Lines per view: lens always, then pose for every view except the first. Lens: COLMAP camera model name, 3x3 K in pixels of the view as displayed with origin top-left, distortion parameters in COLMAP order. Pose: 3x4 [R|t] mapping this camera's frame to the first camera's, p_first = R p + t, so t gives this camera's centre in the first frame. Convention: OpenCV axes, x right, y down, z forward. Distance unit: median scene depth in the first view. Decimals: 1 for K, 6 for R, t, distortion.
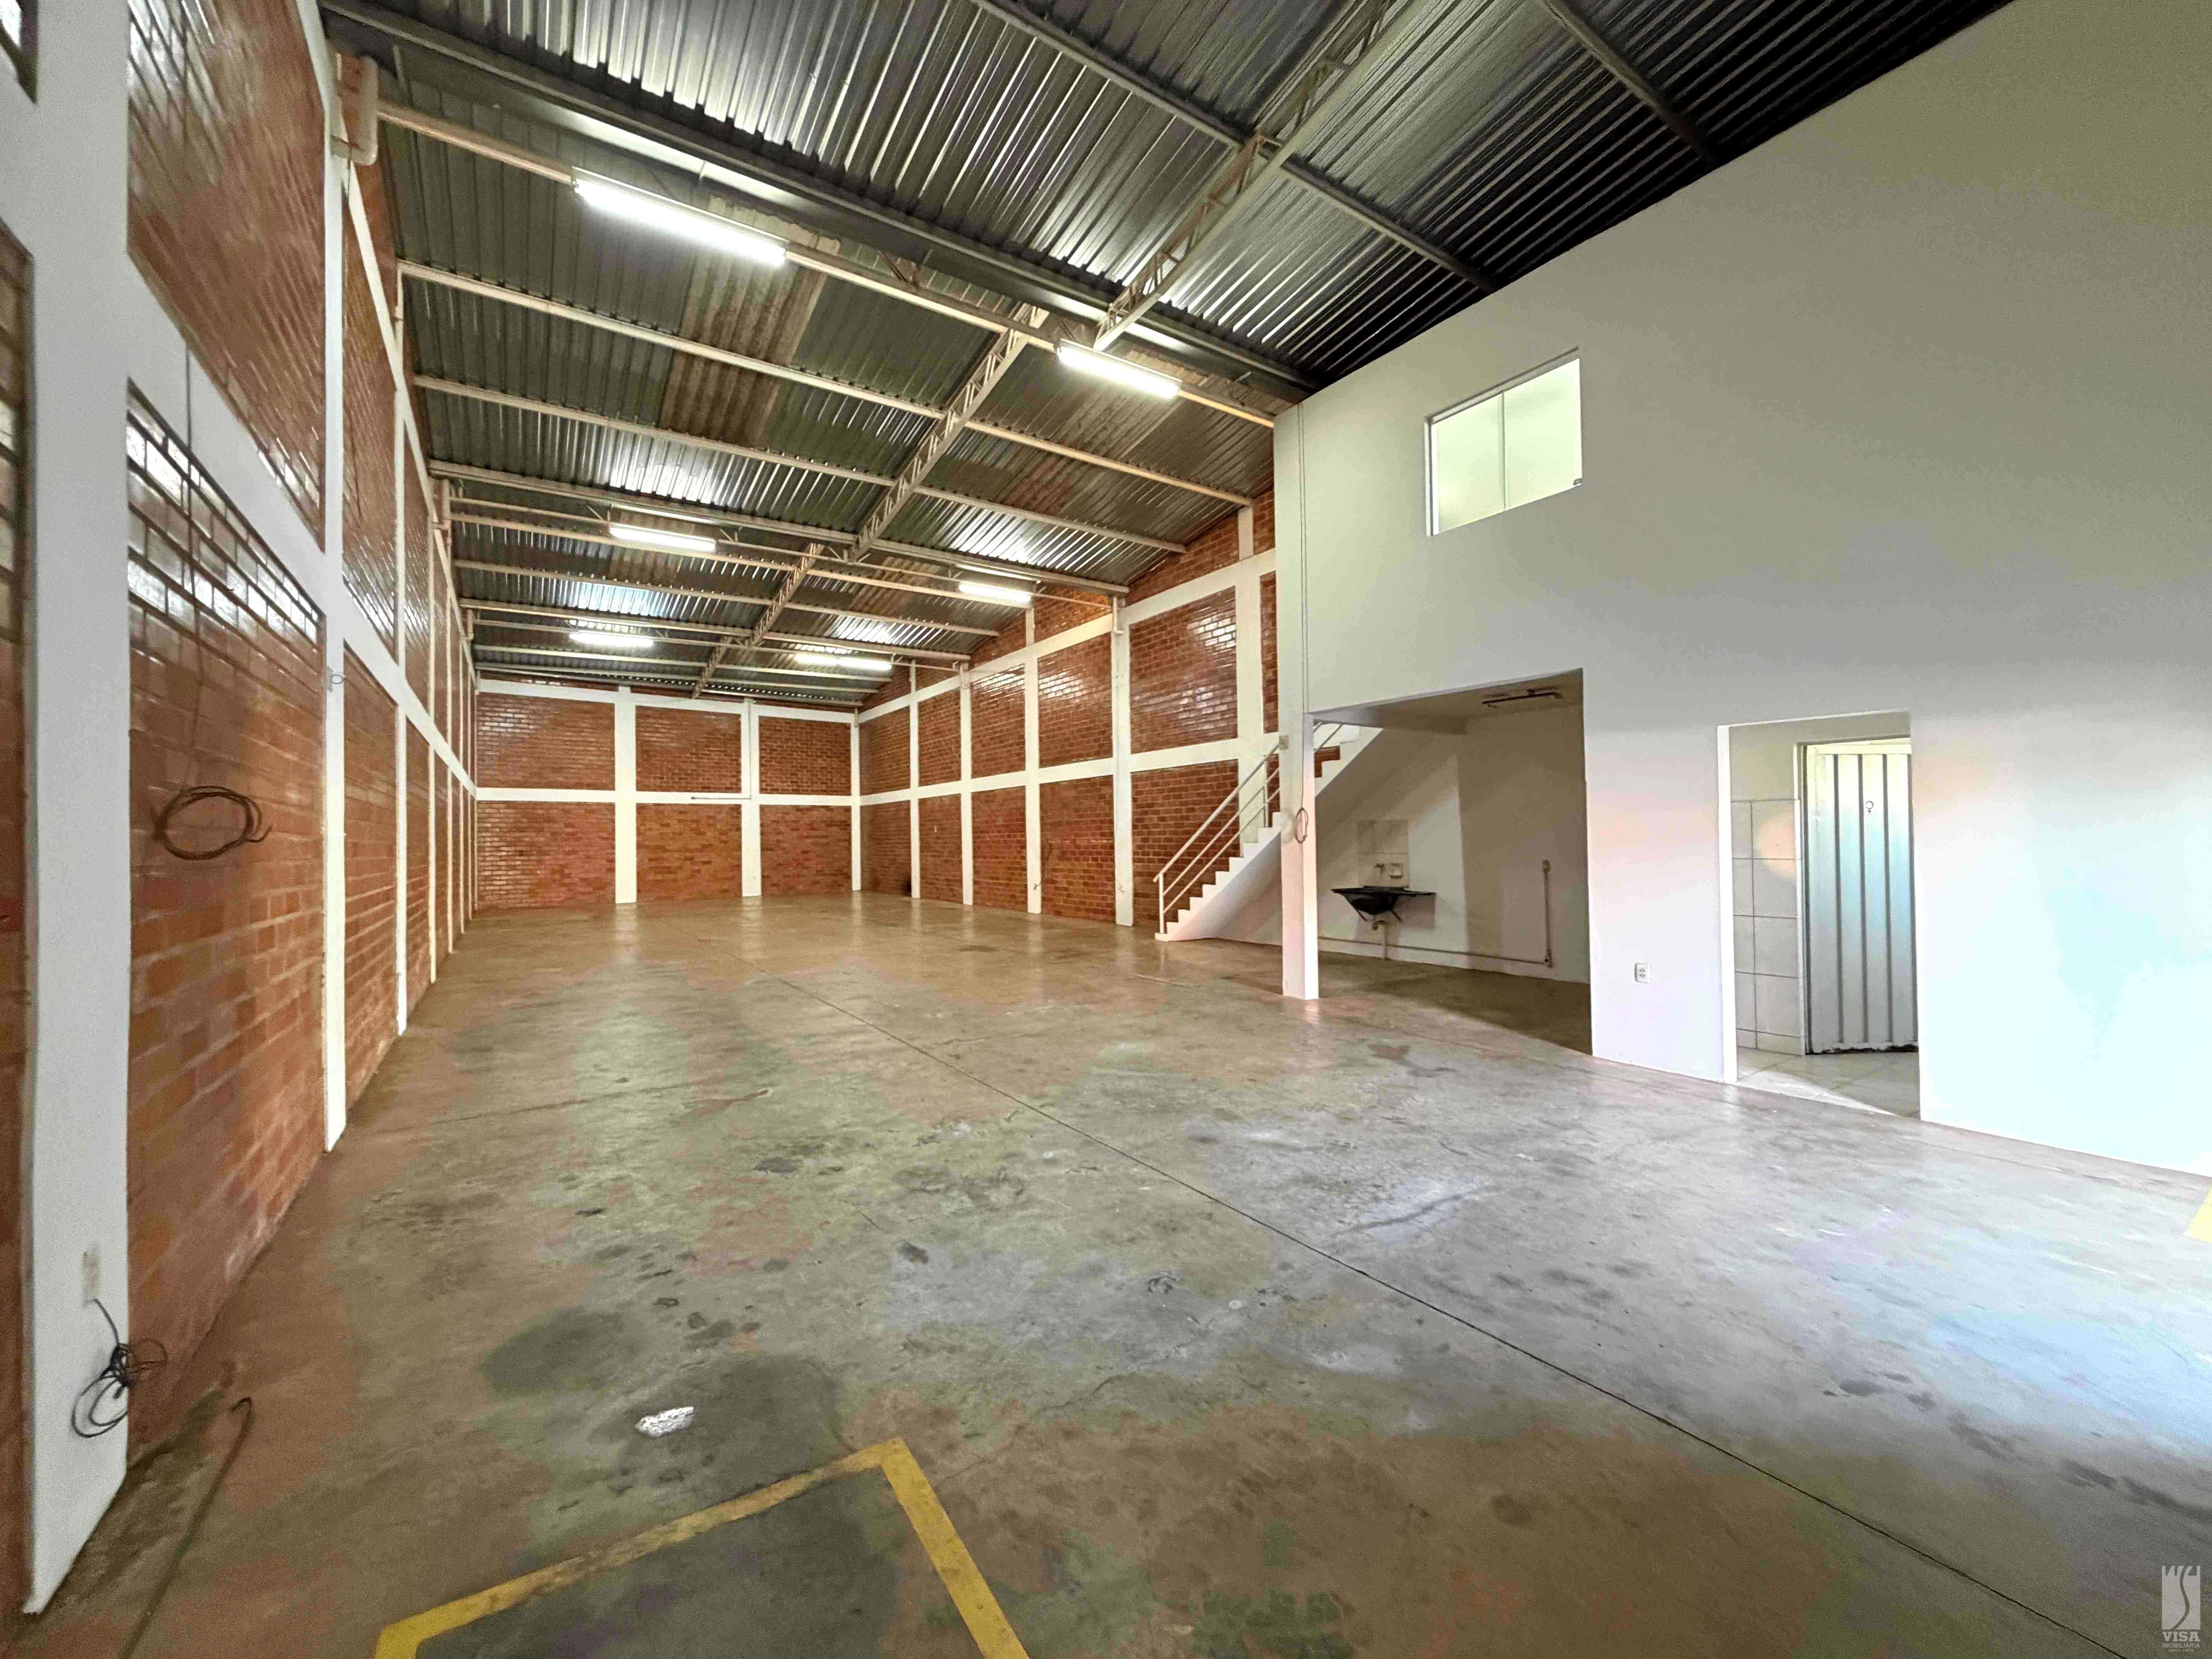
lens RADIAL K [[881.0, 0, 1105.4], [0, 881.0, 824.6], [0, 0, 1]] dist [0.001285, 0.000750]
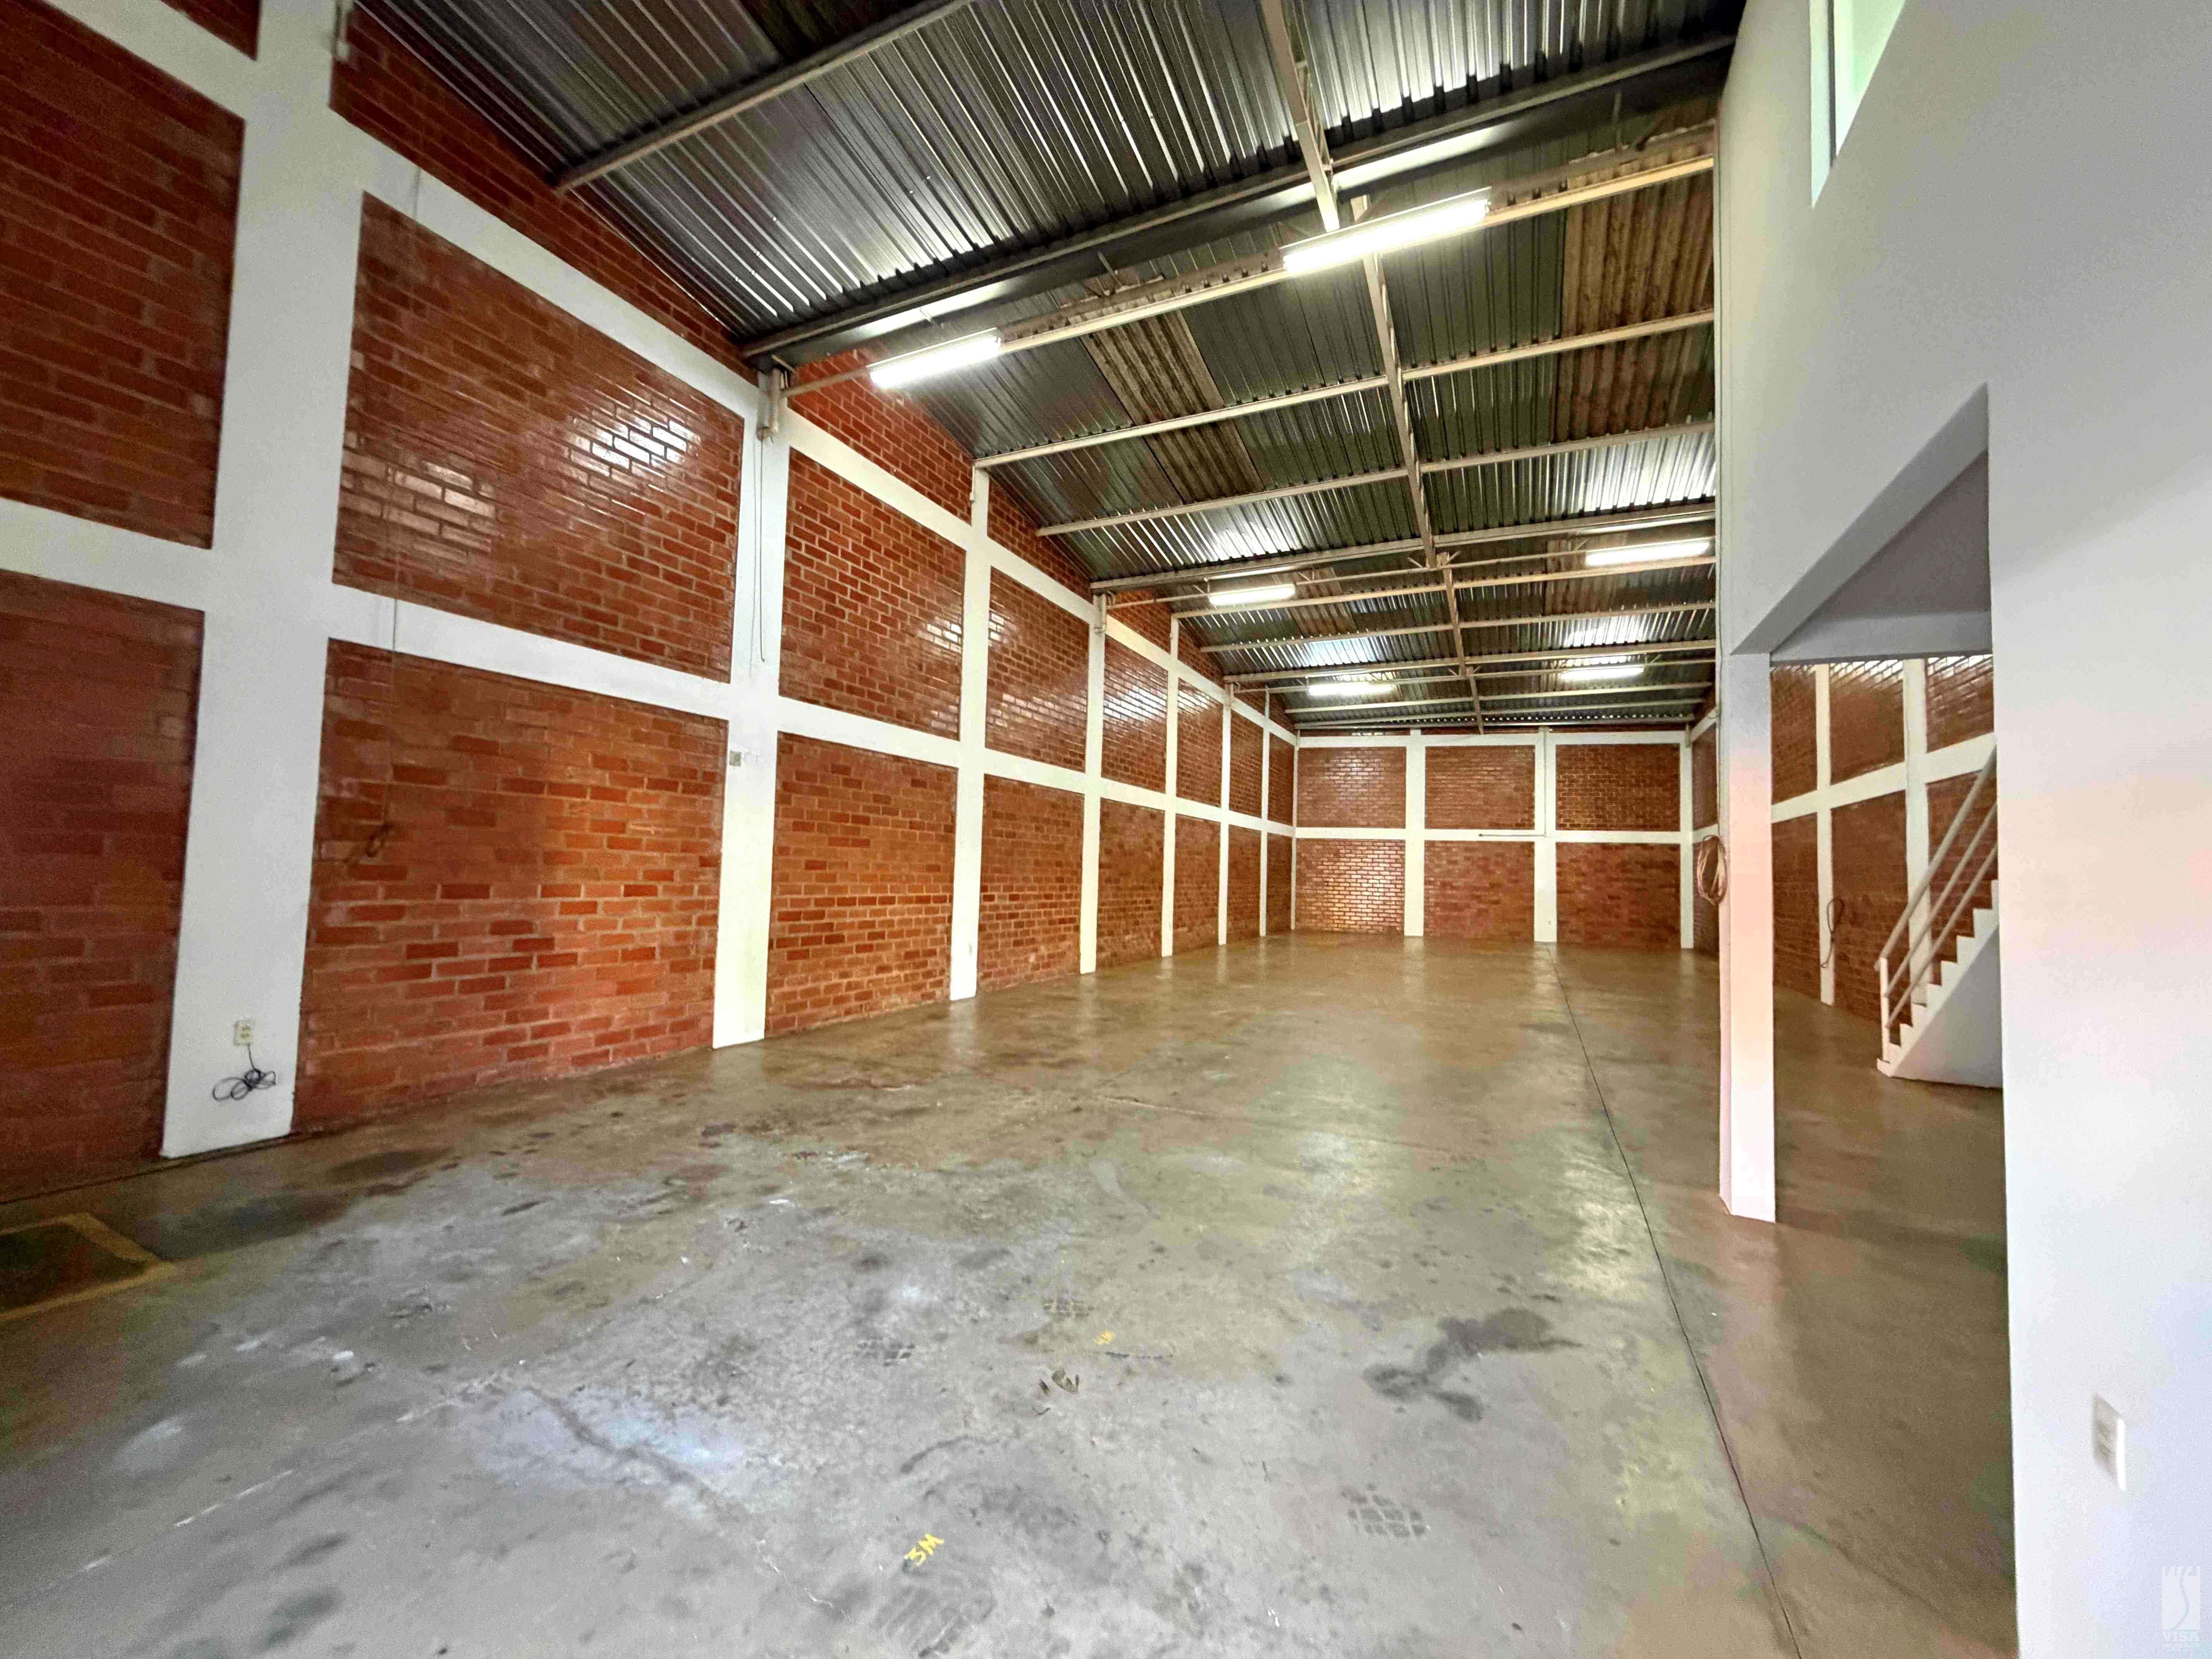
lens RADIAL K [[881.0, 0, 1097.9], [0, 881.0, 823.7], [0, 0, 1]] dist [0.001285, 0.000750]
pose [[0.508742, -0.019004, -0.860709, 0.679700], [-0.021014, 0.999184, -0.034482, -0.000850], [0.860663, 0.035629, 0.507928, 0.592835]]
